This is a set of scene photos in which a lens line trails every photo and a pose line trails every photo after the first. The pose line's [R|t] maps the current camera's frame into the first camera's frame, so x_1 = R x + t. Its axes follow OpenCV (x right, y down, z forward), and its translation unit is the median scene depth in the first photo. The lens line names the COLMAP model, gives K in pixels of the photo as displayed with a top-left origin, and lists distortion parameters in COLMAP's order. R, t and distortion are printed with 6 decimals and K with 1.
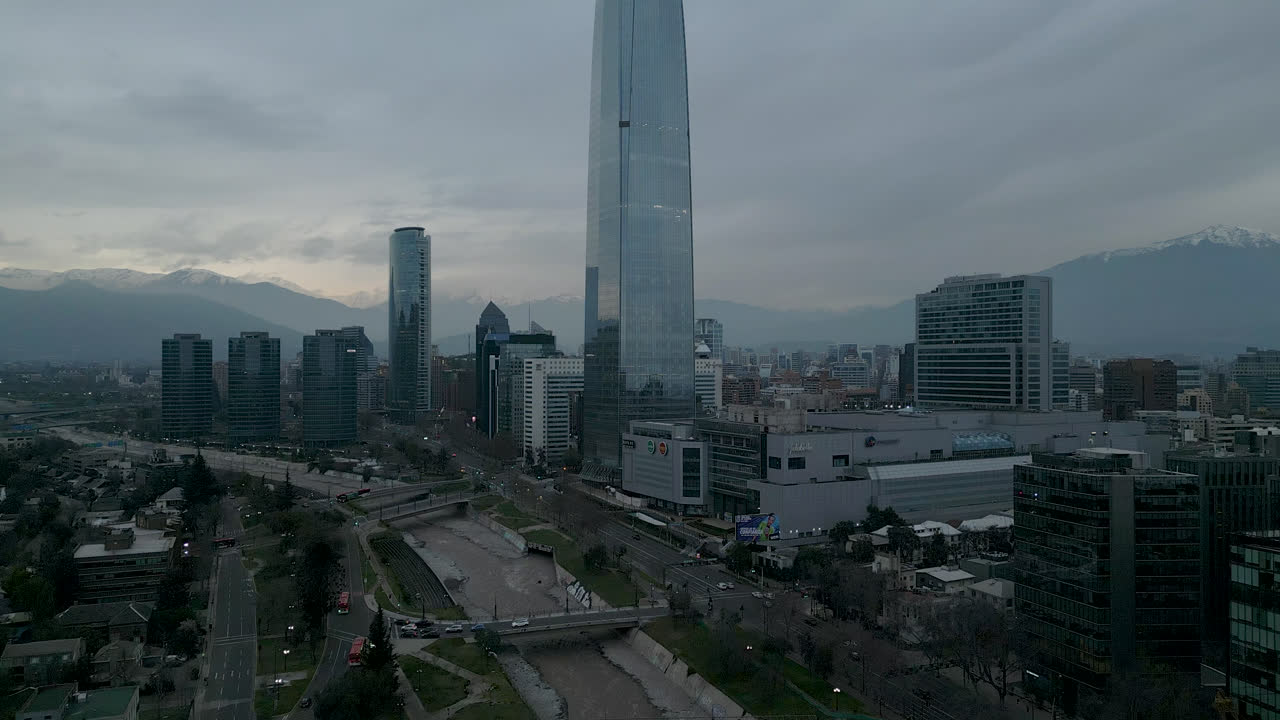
lens RADIAL K [[919.0, 0, 640.0], [0, 919.0, 360.0], [0, 0, 1]] dist [-0.001199, 0.000555]
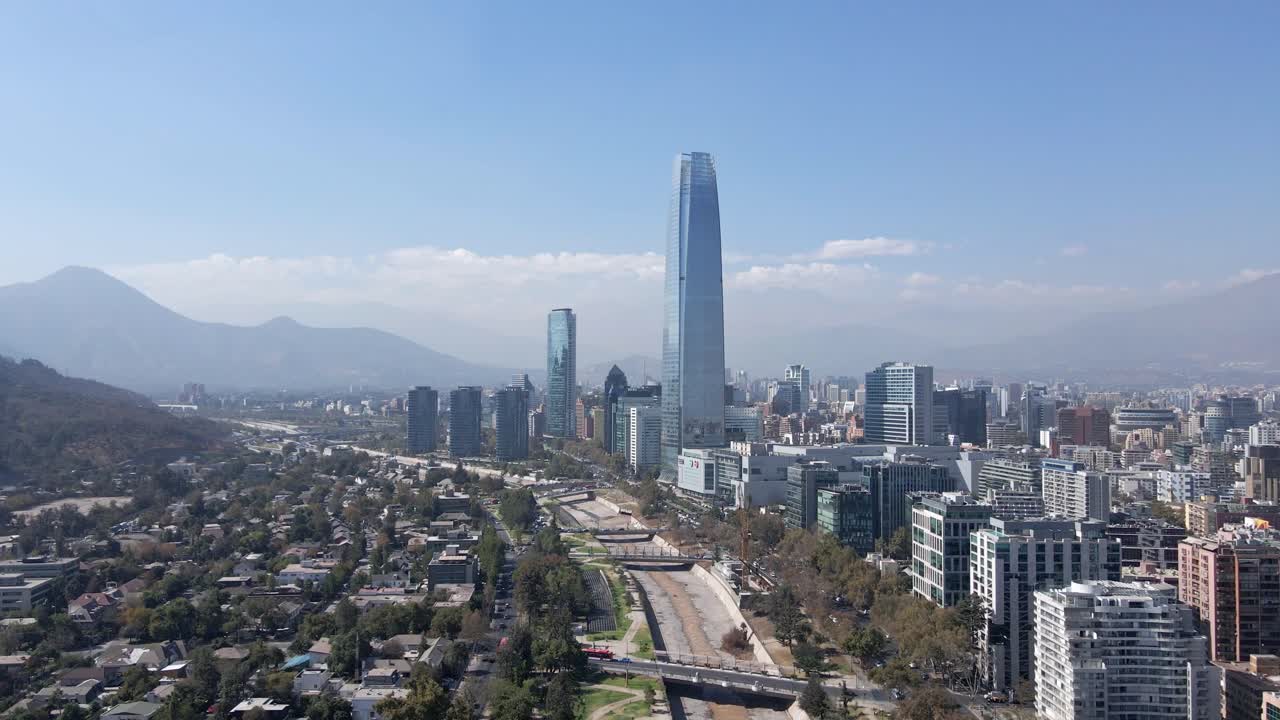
lens RADIAL K [[919.0, 0, 640.0], [0, 919.0, 360.0], [0, 0, 1]] dist [-0.001199, 0.000555]
pose [[0.987391, -0.002540, -0.158281, 0.132514], [-0.000645, 0.999798, -0.020065, -0.048346], [0.158300, 0.019914, 0.987190, -0.544501]]
